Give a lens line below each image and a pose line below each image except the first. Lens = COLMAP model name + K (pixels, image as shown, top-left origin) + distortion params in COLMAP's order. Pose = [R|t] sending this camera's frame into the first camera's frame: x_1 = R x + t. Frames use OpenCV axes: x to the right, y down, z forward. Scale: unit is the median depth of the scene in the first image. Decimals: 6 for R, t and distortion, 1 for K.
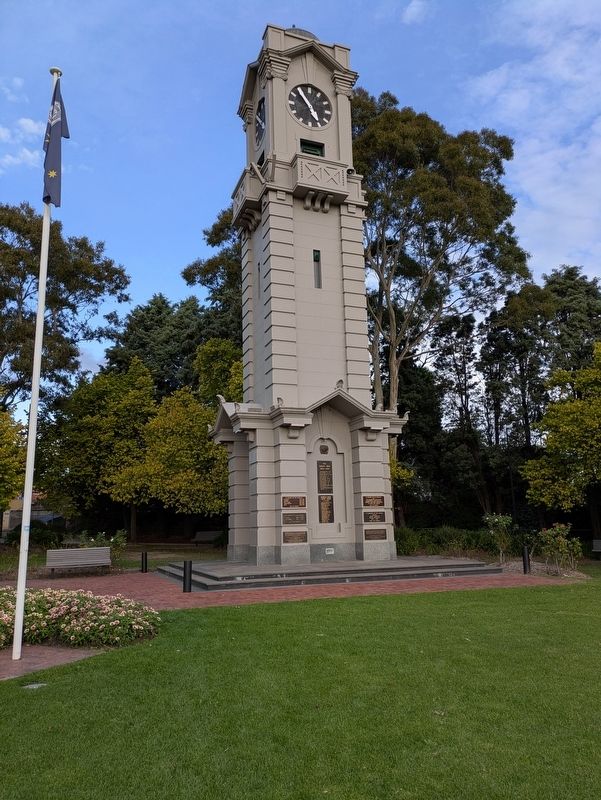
lens RADIAL K [[588.9, 0, 301.0], [0, 588.9, 400.6], [0, 0, 1]] dist [0.007848, 0.003037]
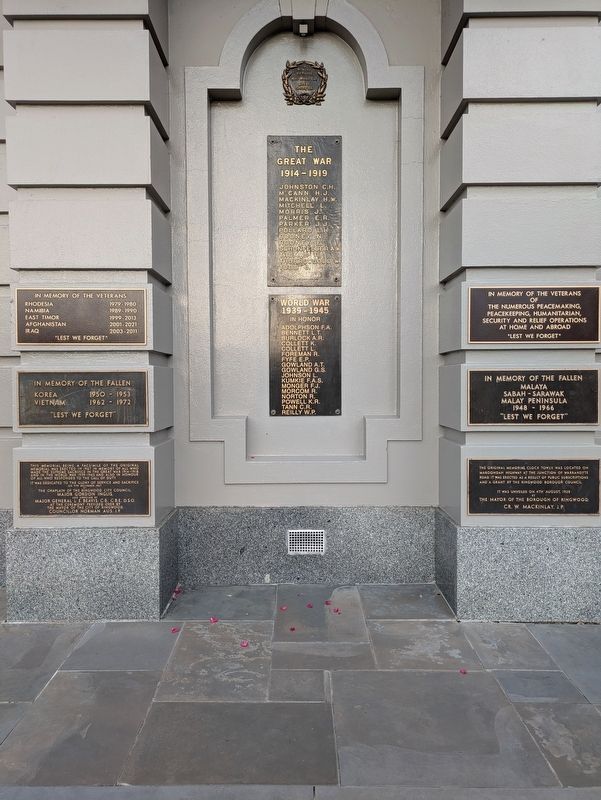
lens RADIAL K [[588.9, 0, 299.9], [0, 588.9, 395.8], [0, 0, 1]] dist [0.007848, 0.003037]
pose [[0.928619, 0.032564, -0.369602, 0.125391], [0.056435, 0.972154, 0.227444, 0.150121], [0.366717, -0.232067, 0.900924, 0.803852]]
